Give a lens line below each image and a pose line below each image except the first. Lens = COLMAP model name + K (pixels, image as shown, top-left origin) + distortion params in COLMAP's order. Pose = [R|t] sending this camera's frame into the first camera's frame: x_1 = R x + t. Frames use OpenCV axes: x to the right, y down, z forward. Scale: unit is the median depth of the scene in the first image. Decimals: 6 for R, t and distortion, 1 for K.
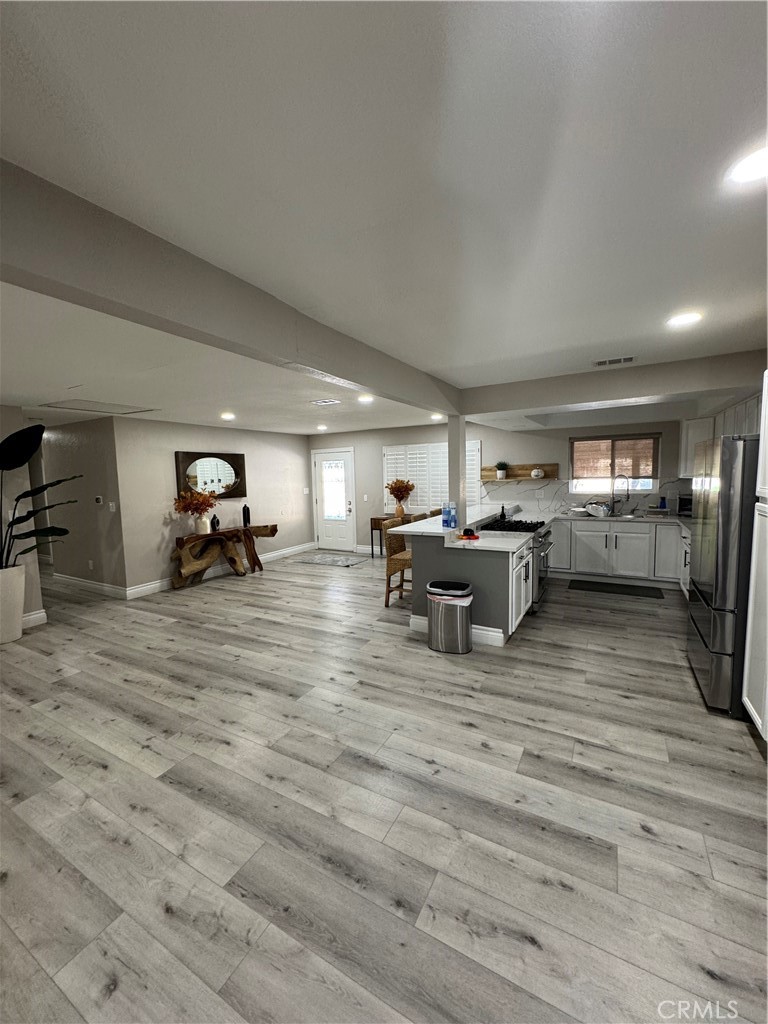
lens RADIAL K [[407.3, 0, 385.8], [0, 407.3, 510.4], [0, 0, 1]] dist [-0.002737, 0.000381]
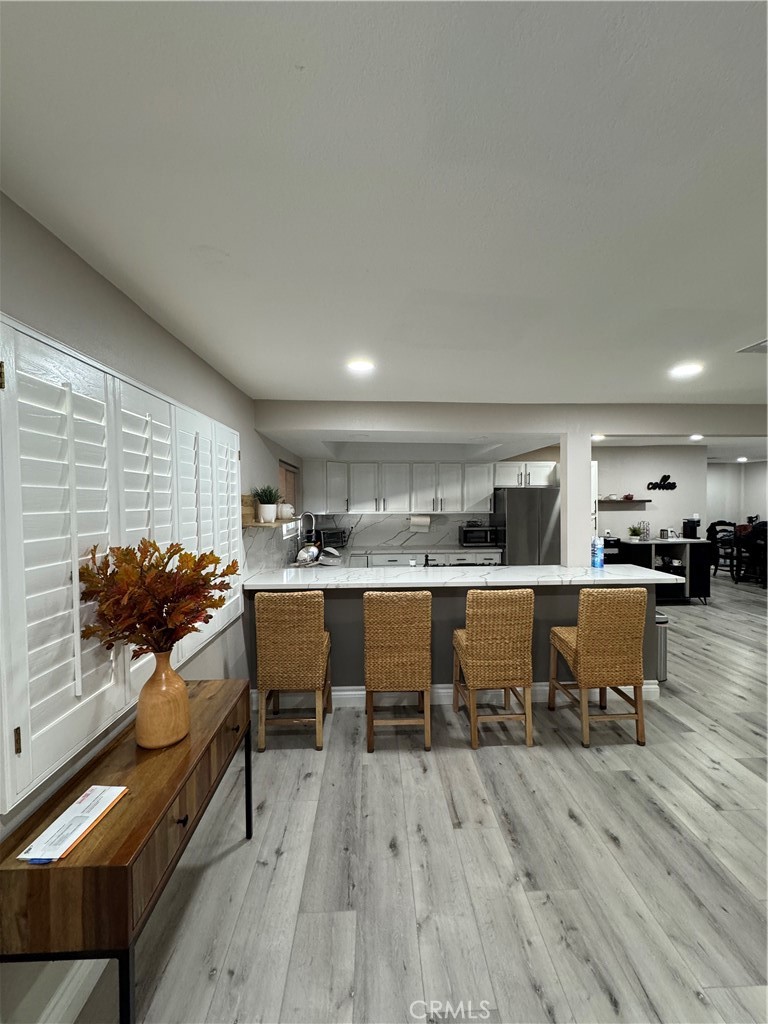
lens RADIAL K [[407.3, 0, 386.5], [0, 407.3, 509.7], [0, 0, 1]] dist [-0.002737, 0.000381]
pose [[-0.517709, 0.012775, 0.855461, -0.396307], [0.100737, 0.993843, 0.046123, -0.184508], [-0.849605, 0.110055, -0.515808, 2.091514]]
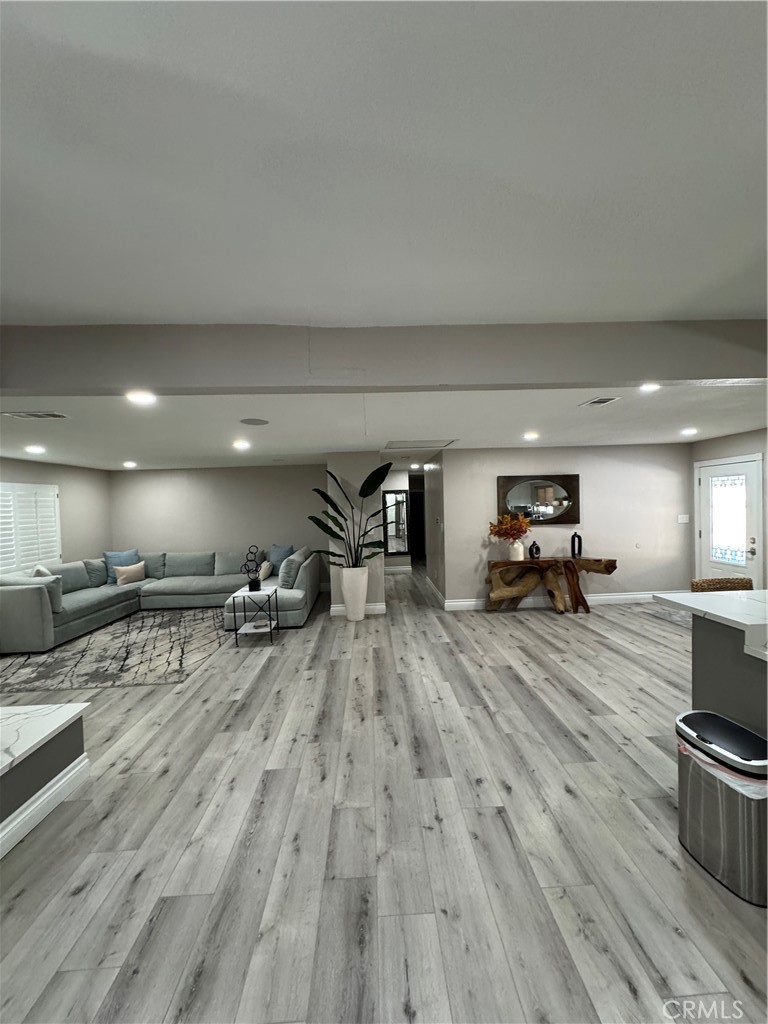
lens RADIAL K [[407.3, 0, 386.6], [0, 407.3, 511.8], [0, 0, 1]] dist [-0.002737, 0.000381]
pose [[0.522716, 0.027264, -0.852071, 0.355048], [-0.062168, 0.998046, -0.006203, -0.054093], [0.850237, 0.056214, 0.523390, 0.393588]]
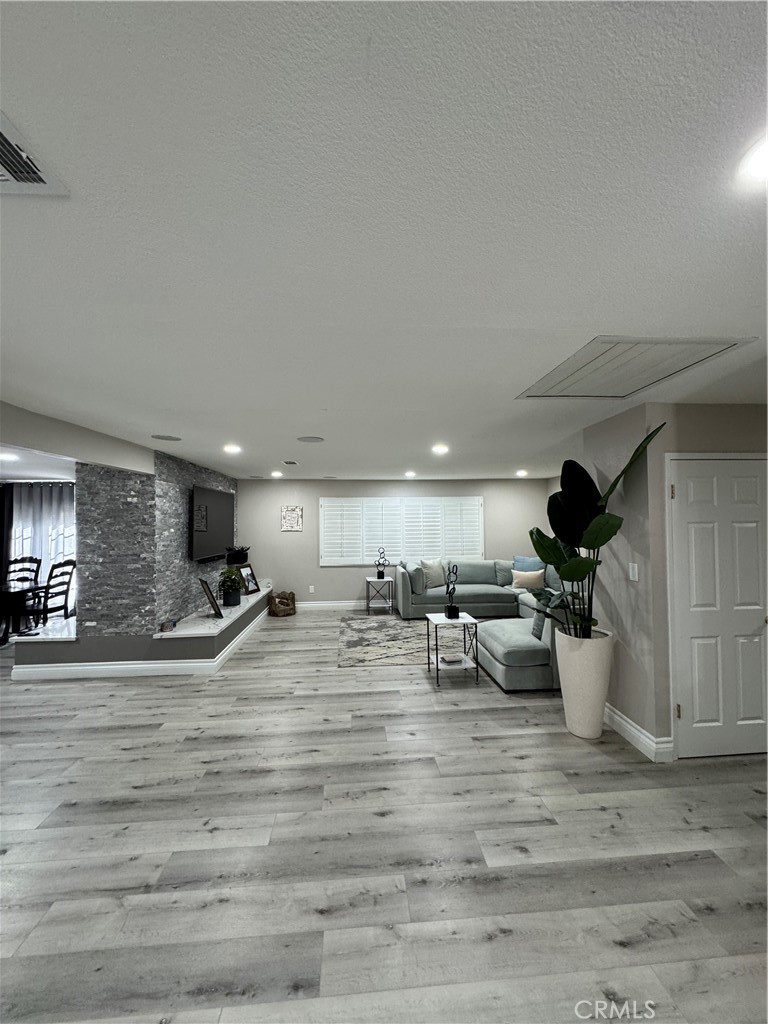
lens RADIAL K [[407.3, 0, 385.7], [0, 407.3, 513.1], [0, 0, 1]] dist [-0.002737, 0.000381]
pose [[-0.831692, 0.028092, -0.554526, -0.261498], [-0.015218, 0.997191, 0.073341, -0.153127], [0.555028, 0.069436, -0.828928, 1.624825]]
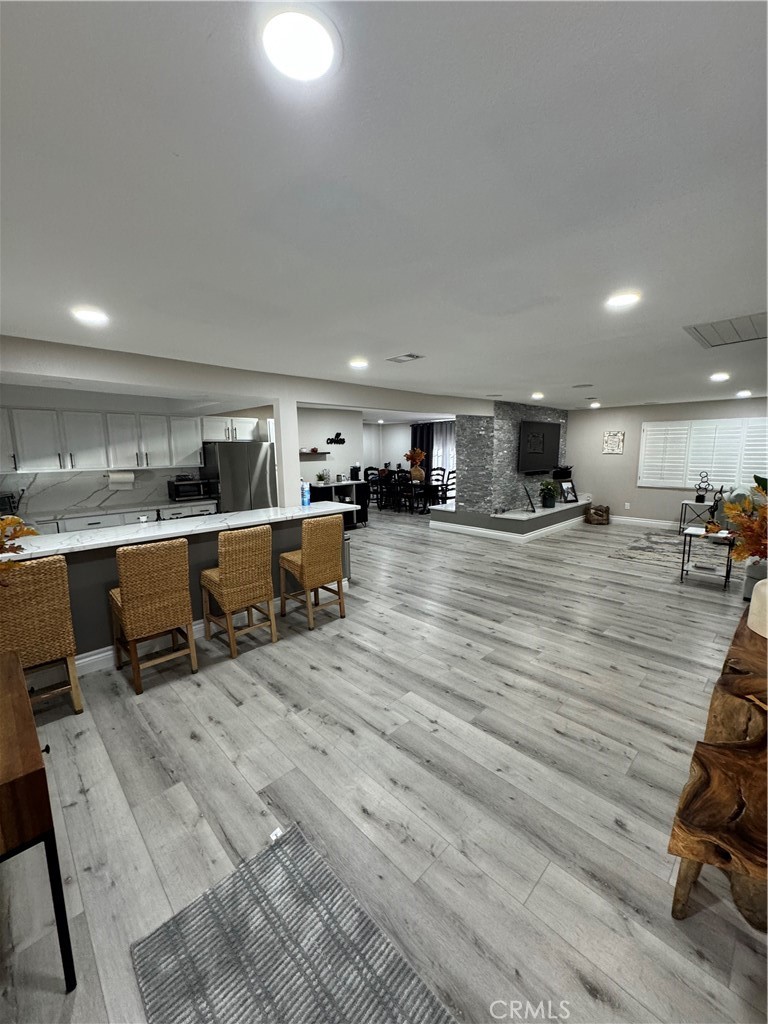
lens RADIAL K [[407.3, 0, 387.4], [0, 407.3, 512.4], [0, 0, 1]] dist [-0.002737, 0.000381]
pose [[-0.959008, -0.002496, 0.283367, -0.430588], [0.066456, 0.970094, 0.233455, -0.211926], [-0.275475, 0.242717, -0.930162, 2.298605]]
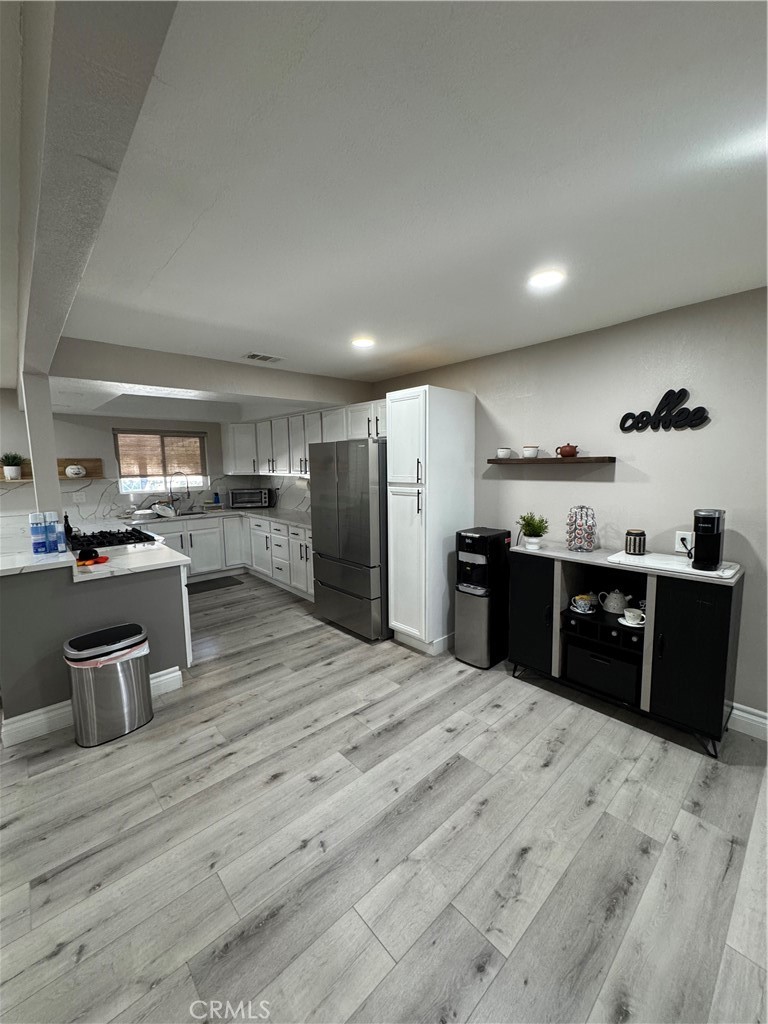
lens RADIAL K [[407.3, 0, 386.7], [0, 407.3, 511.6], [0, 0, 1]] dist [-0.002737, 0.000381]
pose [[0.316791, -0.089577, 0.944256, -0.308958], [0.091881, 0.993747, 0.063446, -0.015788], [-0.944035, 0.066660, 0.323040, 0.357870]]
